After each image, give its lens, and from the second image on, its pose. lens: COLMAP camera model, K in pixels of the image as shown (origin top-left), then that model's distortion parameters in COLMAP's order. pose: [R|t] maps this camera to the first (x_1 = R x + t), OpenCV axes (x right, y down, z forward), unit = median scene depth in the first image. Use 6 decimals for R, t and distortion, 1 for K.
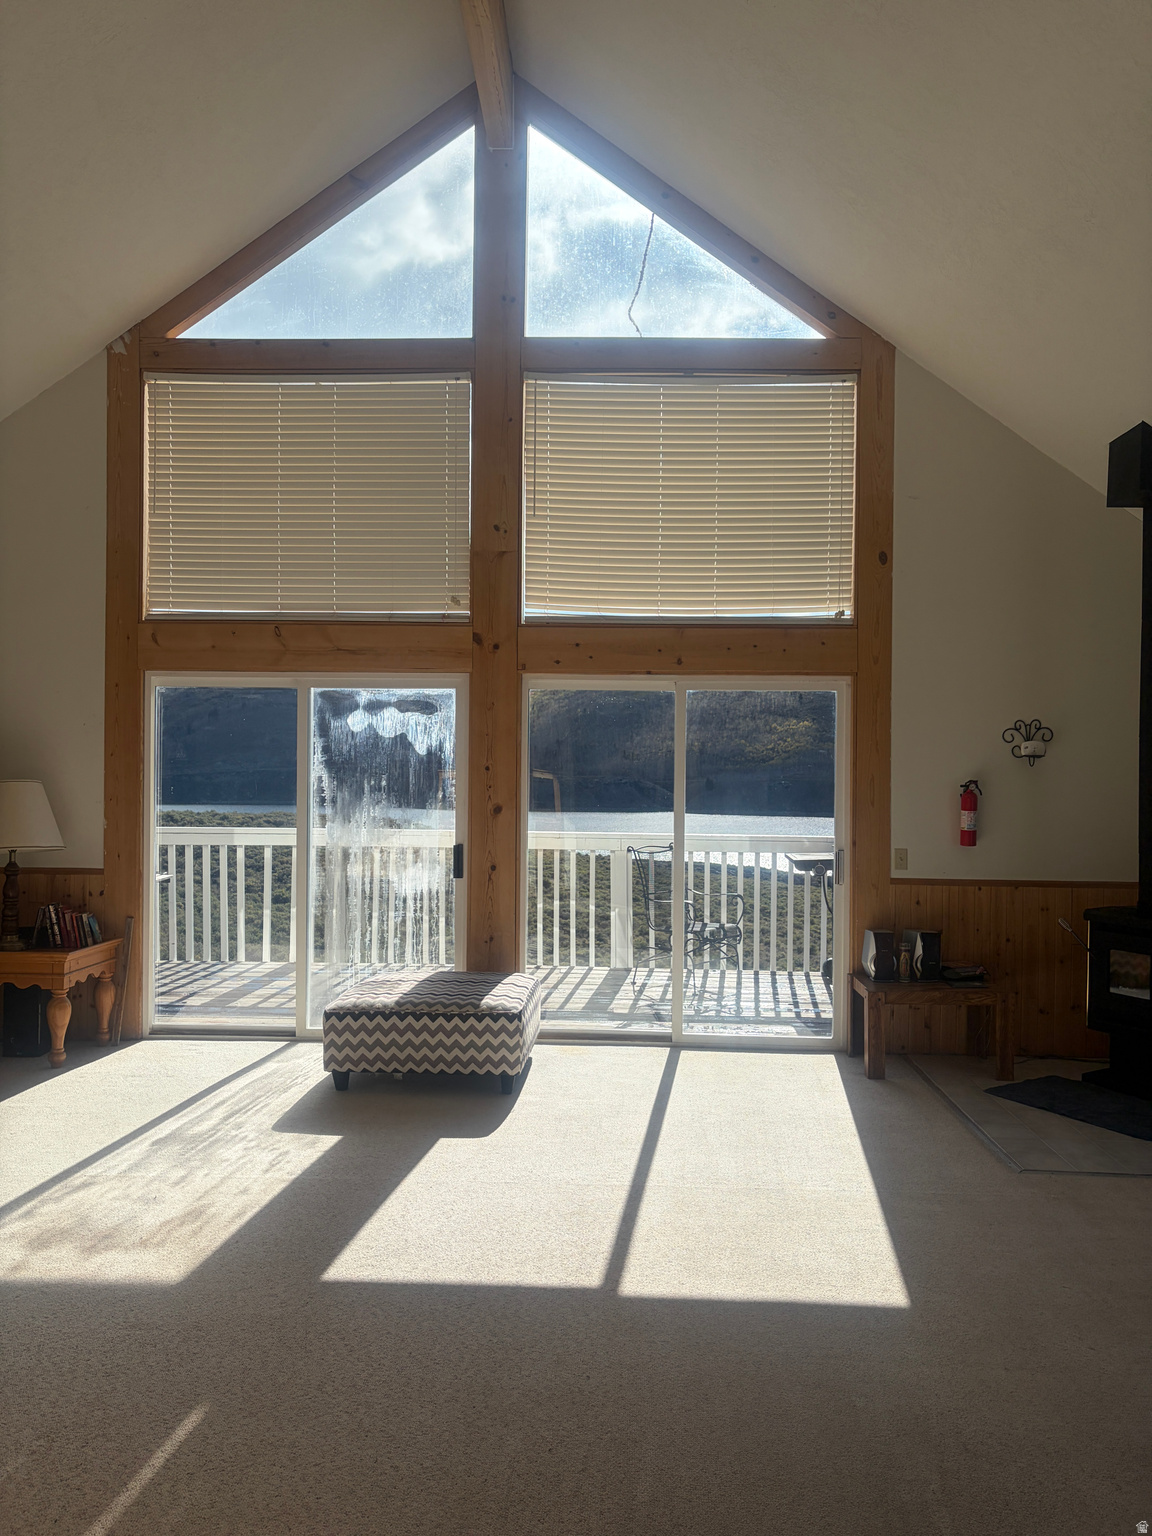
lens RADIAL K [[1156.1, 0, 555.9], [0, 1156.1, 769.9], [0, 0, 1]] dist [0.051258, -0.060685]
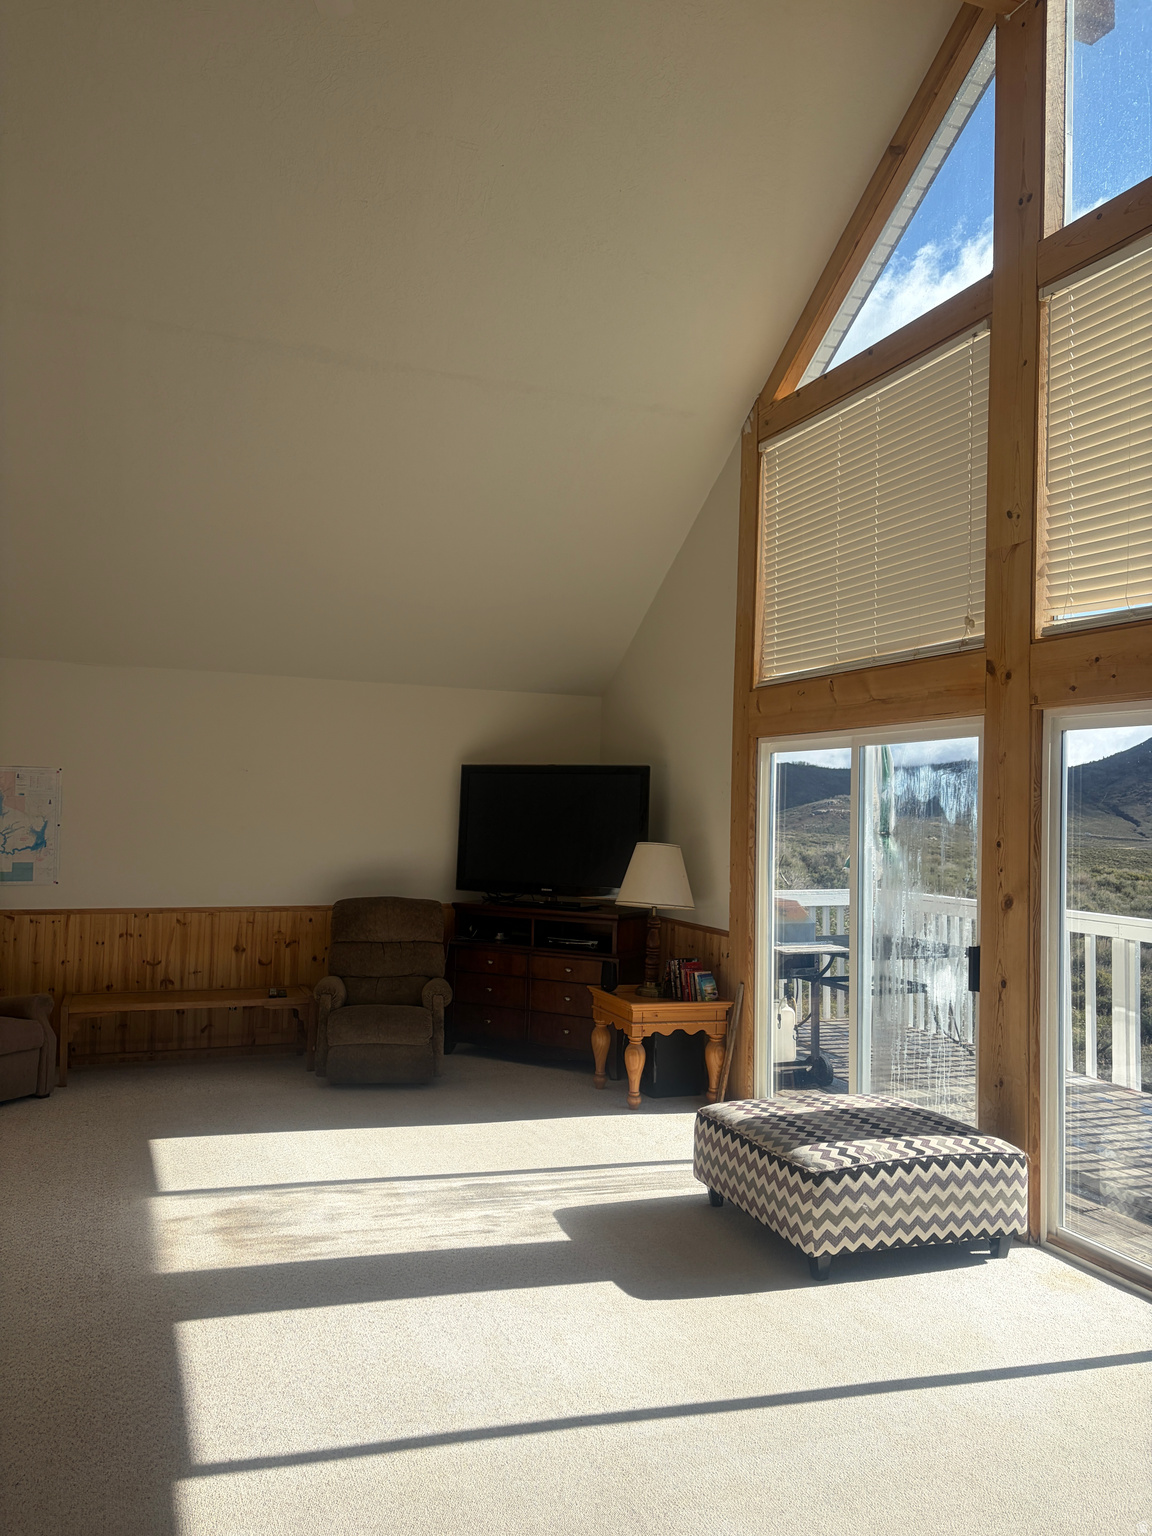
lens RADIAL K [[1156.1, 0, 606.2], [0, 1156.1, 761.6], [0, 0, 1]] dist [0.051258, -0.060685]
pose [[0.445539, -0.032712, -0.894665, 0.485833], [-0.026771, 0.998399, -0.049837, -0.010115], [0.894862, 0.046156, 0.443950, 0.452709]]
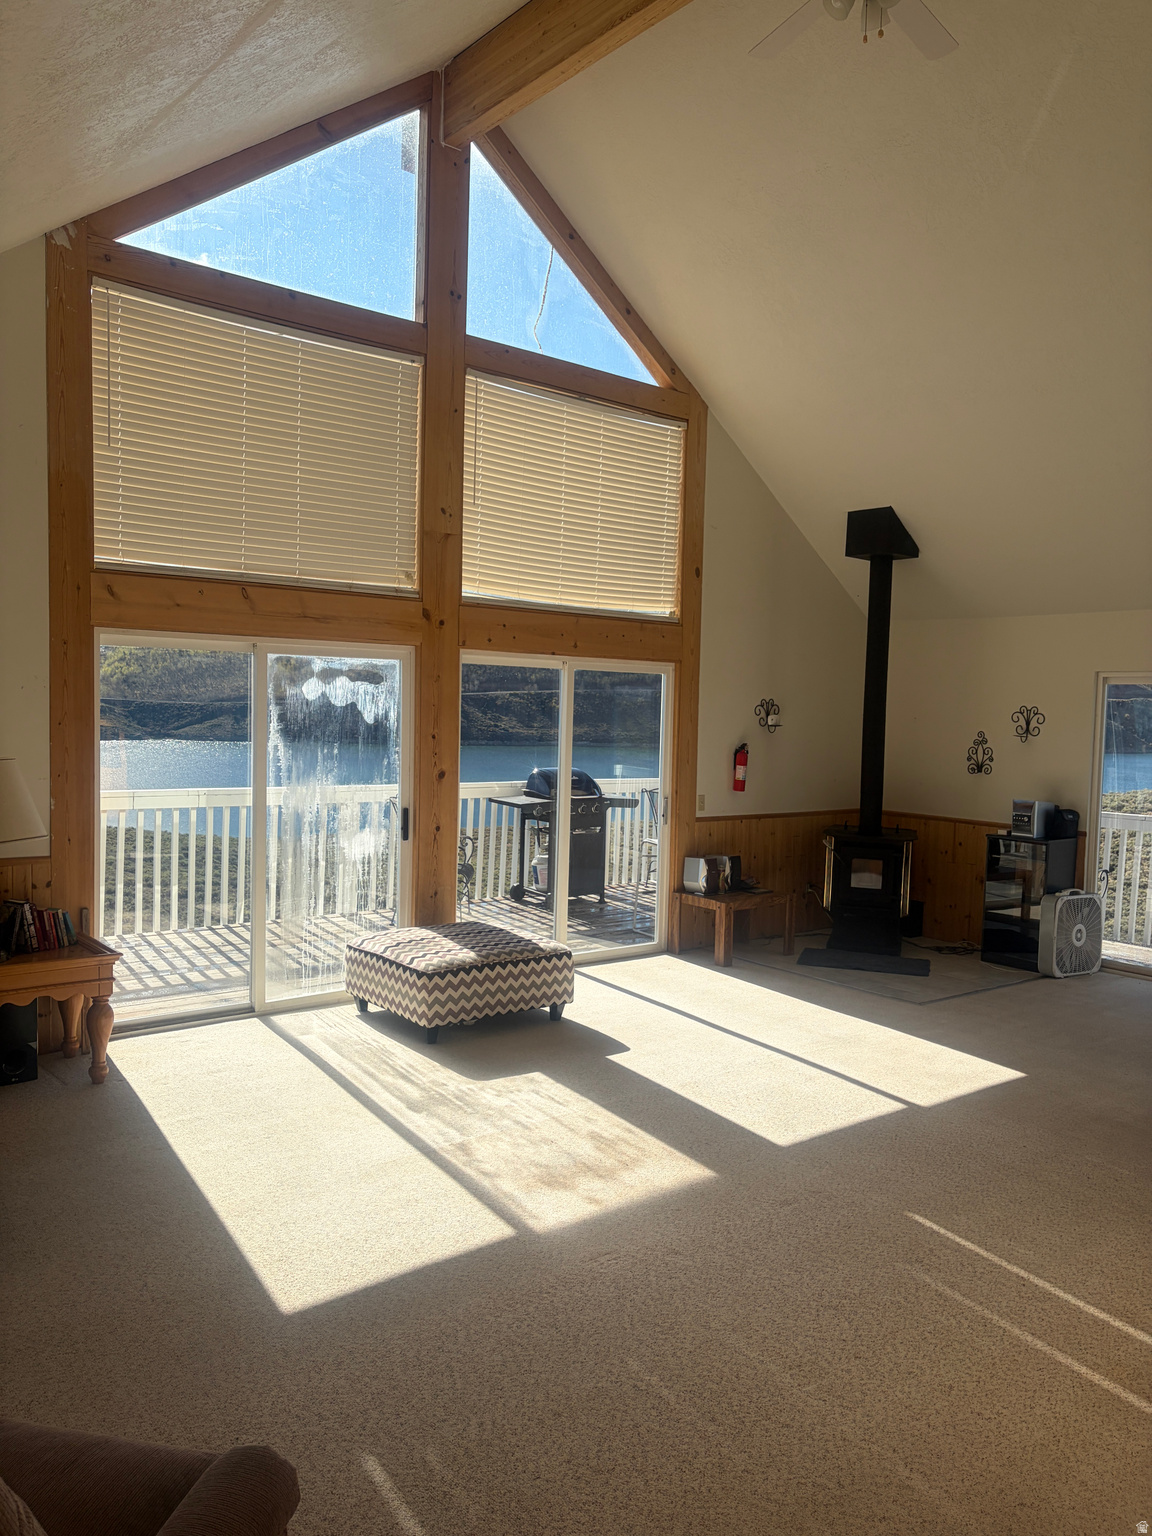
lens RADIAL K [[1156.1, 0, 588.6], [0, 1156.1, 773.9], [0, 0, 1]] dist [0.051258, -0.060685]
pose [[0.758710, -0.027218, 0.650859, -0.649395], [-0.013086, 0.998288, 0.057001, -0.029712], [-0.651297, -0.051764, 0.757055, 0.093067]]
